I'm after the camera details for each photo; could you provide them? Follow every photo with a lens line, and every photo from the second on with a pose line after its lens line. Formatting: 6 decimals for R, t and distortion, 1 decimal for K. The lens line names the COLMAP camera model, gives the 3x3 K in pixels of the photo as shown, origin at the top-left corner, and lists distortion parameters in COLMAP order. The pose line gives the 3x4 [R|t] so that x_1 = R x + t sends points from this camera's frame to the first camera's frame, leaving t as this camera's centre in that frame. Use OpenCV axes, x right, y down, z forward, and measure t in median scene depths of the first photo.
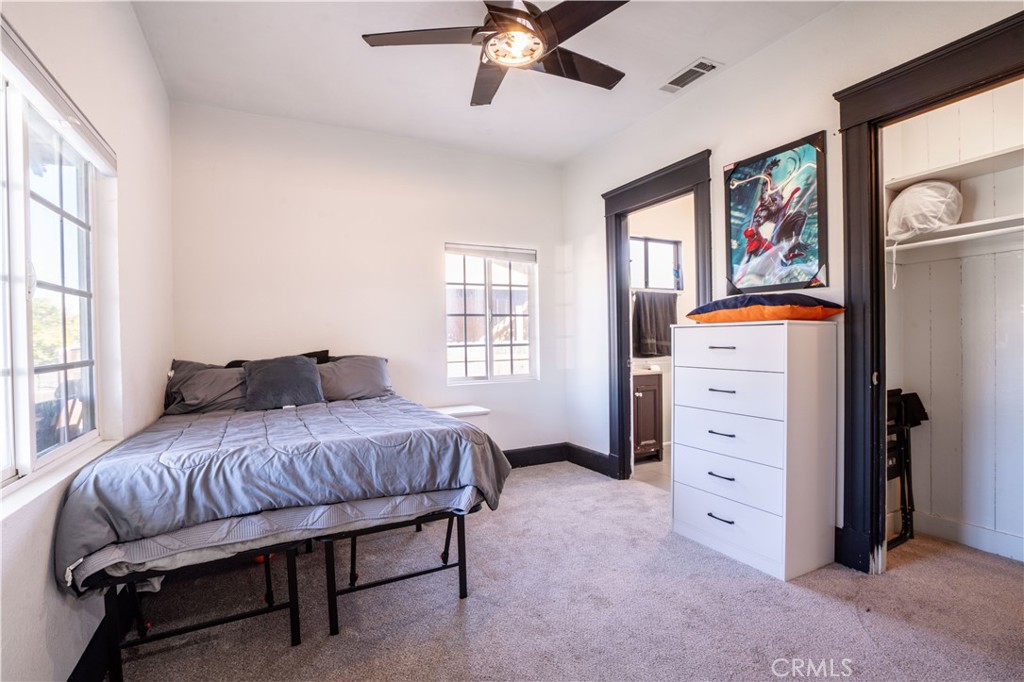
lens RADIAL K [[474.1, 0, 505.4], [0, 474.1, 341.5], [0, 0, 1]] dist [-0.054477, 0.023781]
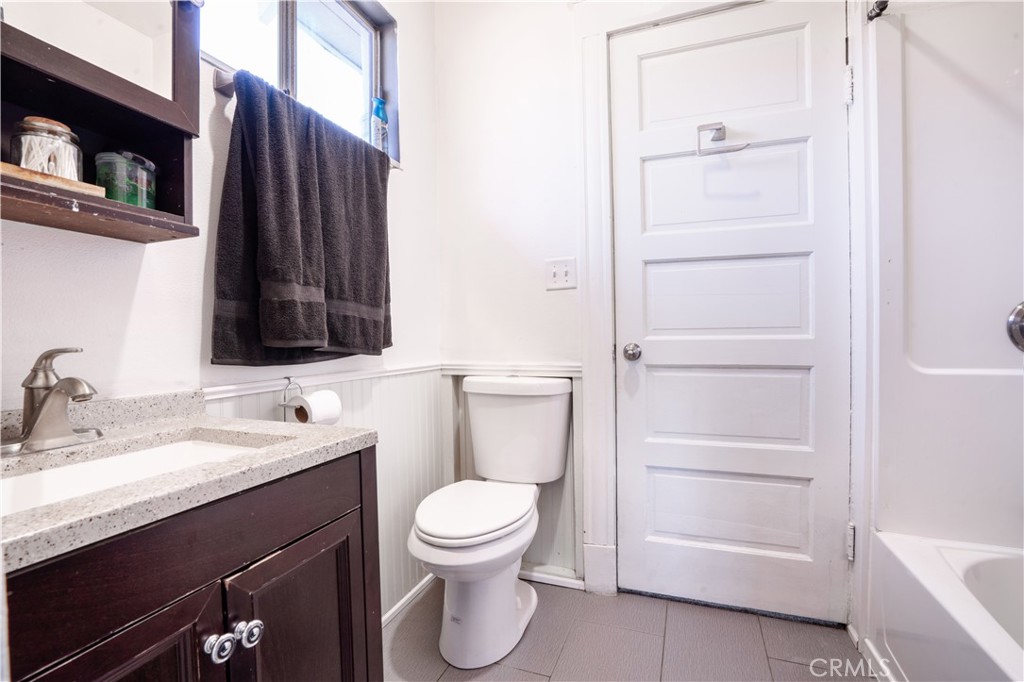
lens RADIAL K [[474.1, 0, 505.4], [0, 474.1, 341.5], [0, 0, 1]] dist [-0.054477, 0.023781]
pose [[0.748818, -0.009682, 0.662705, 0.221696], [0.010994, 0.999937, 0.002186, 0.023858], [-0.662684, 0.005649, 0.748878, 0.739961]]
